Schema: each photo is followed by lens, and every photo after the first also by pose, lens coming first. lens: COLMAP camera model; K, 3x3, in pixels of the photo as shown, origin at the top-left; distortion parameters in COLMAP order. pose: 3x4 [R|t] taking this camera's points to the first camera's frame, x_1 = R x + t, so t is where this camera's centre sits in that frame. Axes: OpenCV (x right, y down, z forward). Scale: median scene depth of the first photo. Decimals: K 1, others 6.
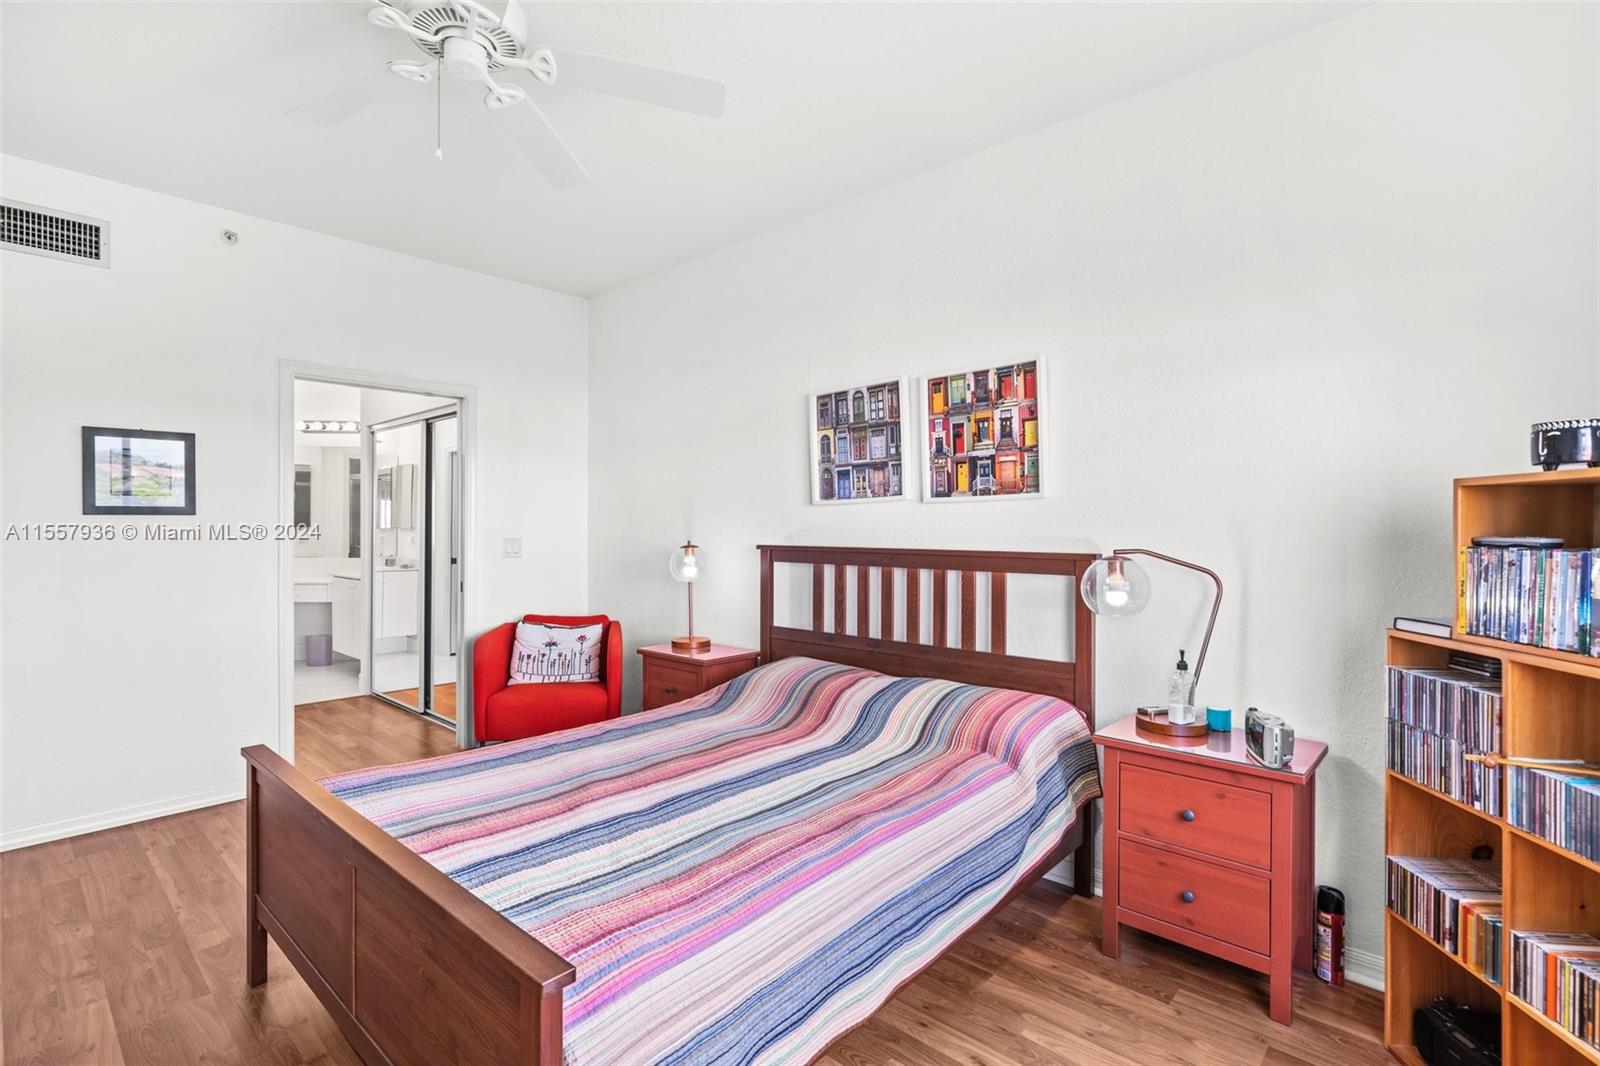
lens RADIAL K [[738.5, 0, 800.0], [0, 738.5, 533.0], [0, 0, 1]] dist [-0.000970, 0.000037]
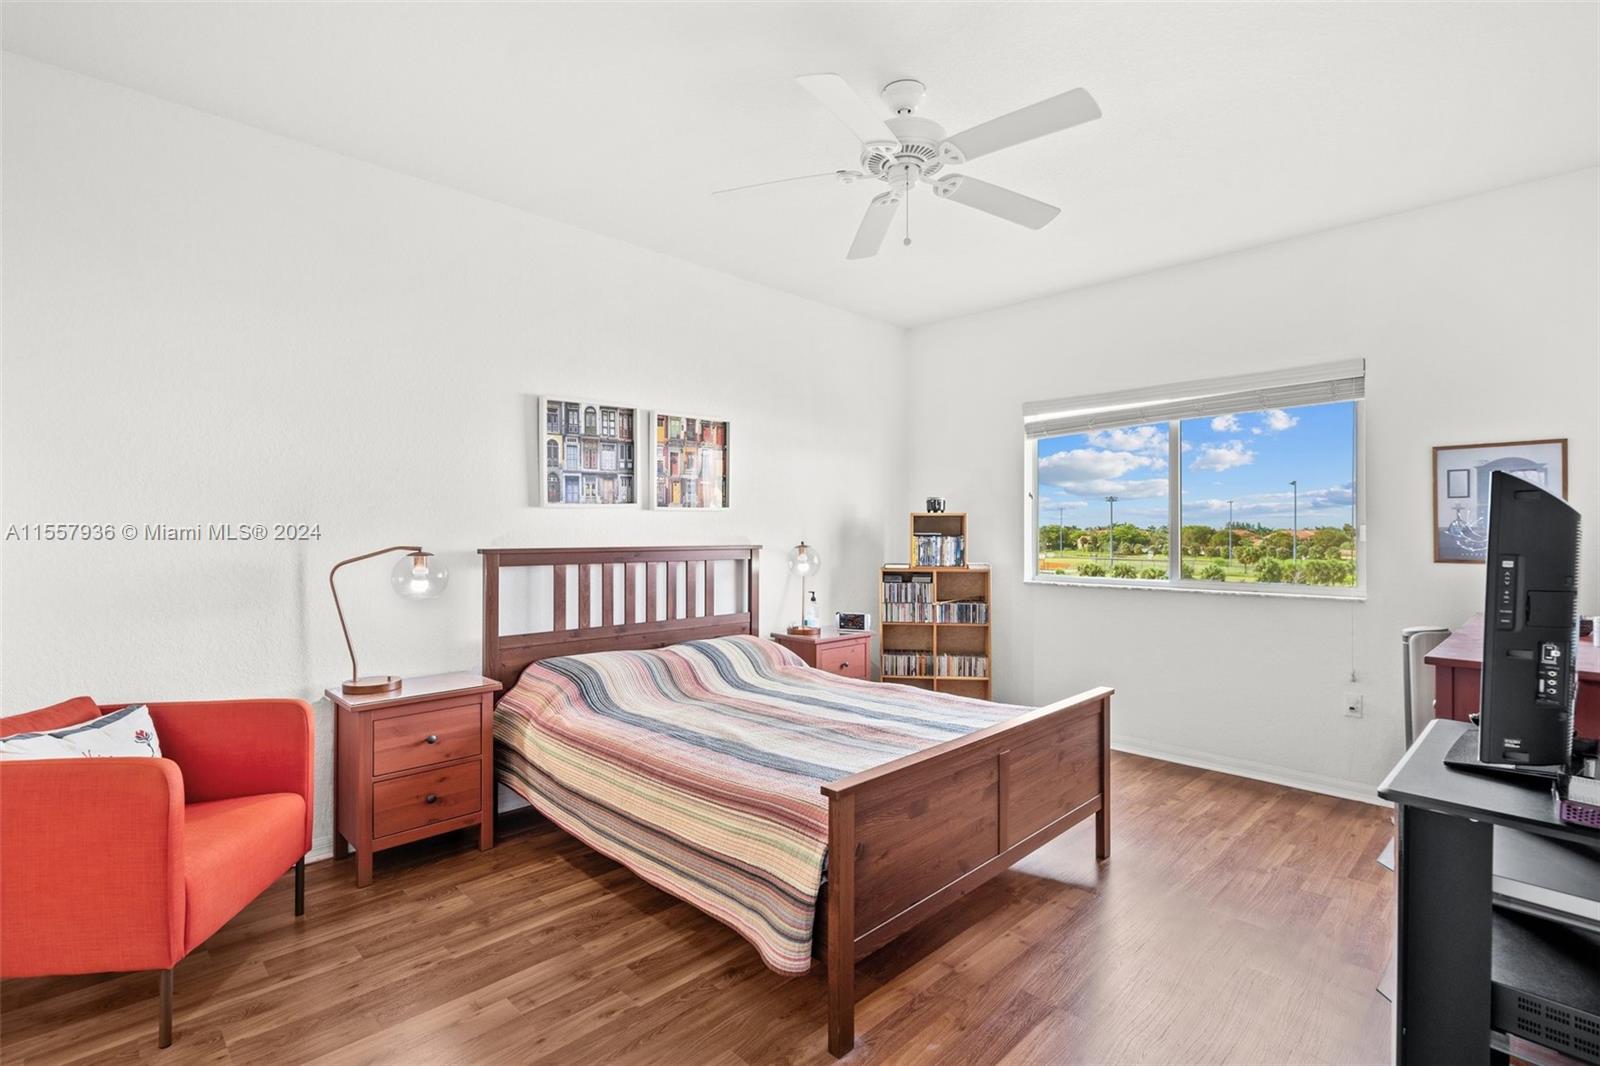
lens RADIAL K [[738.5, 0, 800.0], [0, 738.5, 533.0], [0, 0, 1]] dist [-0.000970, 0.000037]
pose [[0.060612, -0.014455, 0.998057, -1.040842], [-0.001040, 0.999894, 0.014545, -0.019539], [-0.998161, -0.001919, 0.060590, 0.637281]]
